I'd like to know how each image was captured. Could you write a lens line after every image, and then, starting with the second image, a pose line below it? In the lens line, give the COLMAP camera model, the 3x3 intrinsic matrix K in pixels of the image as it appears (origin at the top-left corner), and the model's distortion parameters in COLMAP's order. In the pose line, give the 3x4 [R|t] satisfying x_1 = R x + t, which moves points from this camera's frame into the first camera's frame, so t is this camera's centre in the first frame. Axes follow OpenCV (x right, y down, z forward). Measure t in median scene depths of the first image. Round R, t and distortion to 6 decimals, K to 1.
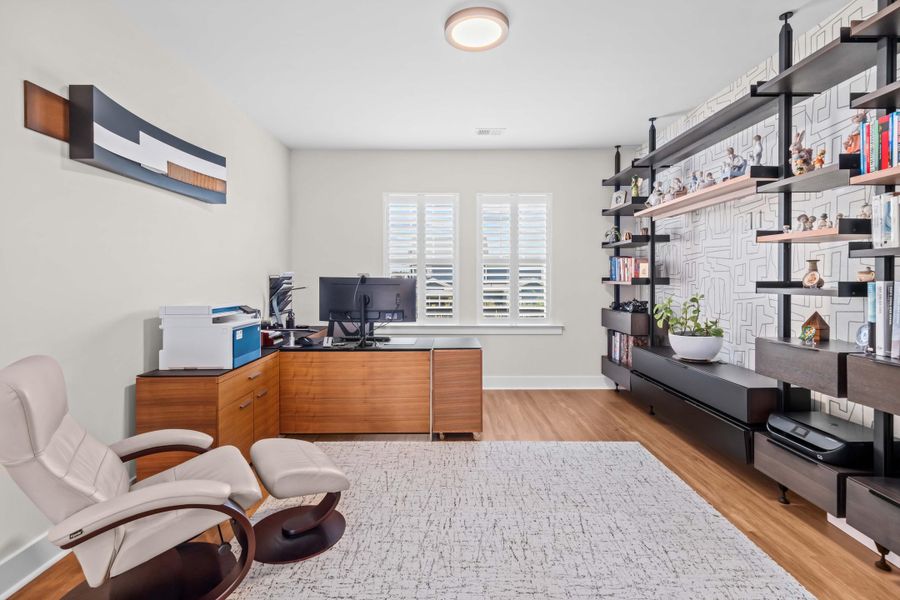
lens RADIAL K [[444.2, 0, 431.1], [0, 444.2, 289.1], [0, 0, 1]] dist [0.014037, -0.006822]
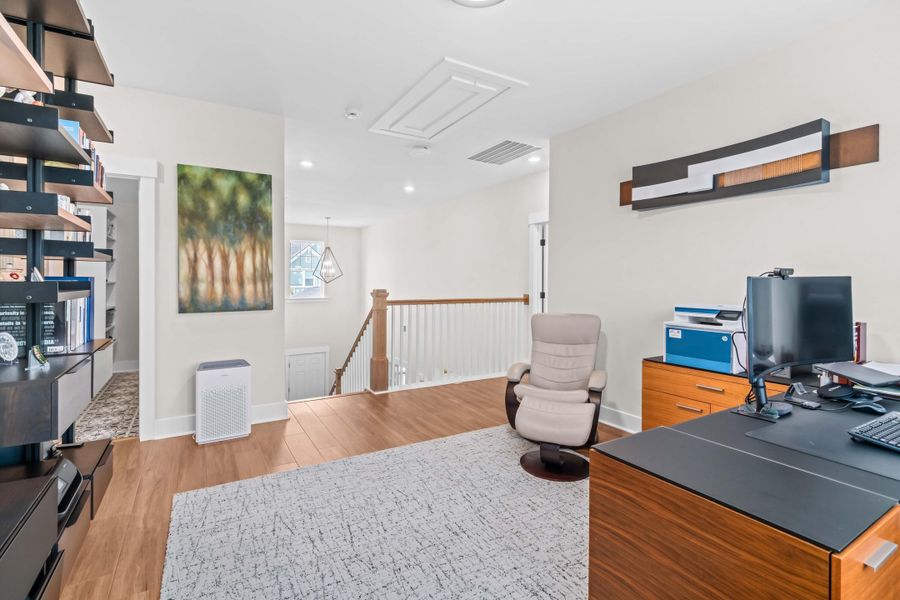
lens RADIAL K [[444.2, 0, 462.4], [0, 444.2, 274.7], [0, 0, 1]] dist [0.014037, -0.006822]
pose [[-0.838389, -0.012892, -0.544919, 0.572919], [-0.018766, 0.999810, 0.005218, -0.031030], [0.544749, 0.014601, -0.838472, 1.658714]]
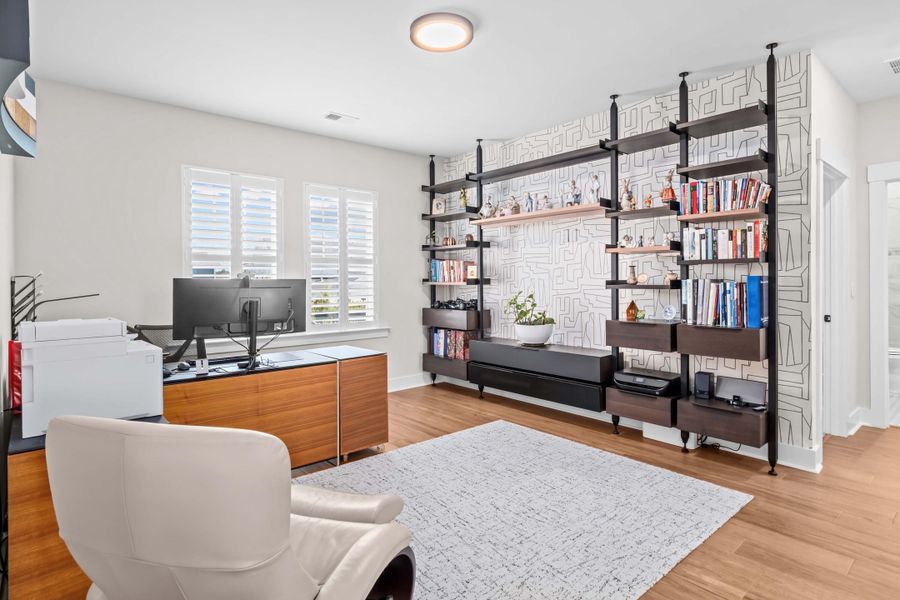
lens RADIAL K [[498.3, 0, 468.1], [0, 498.3, 290.9], [0, 0, 1]] dist [0.008880, -0.000034]
pose [[0.732467, -0.018591, 0.680549, -0.617746], [0.021446, 0.999761, 0.004229, -0.000529], [-0.680465, 0.011498, 0.732690, 0.134177]]
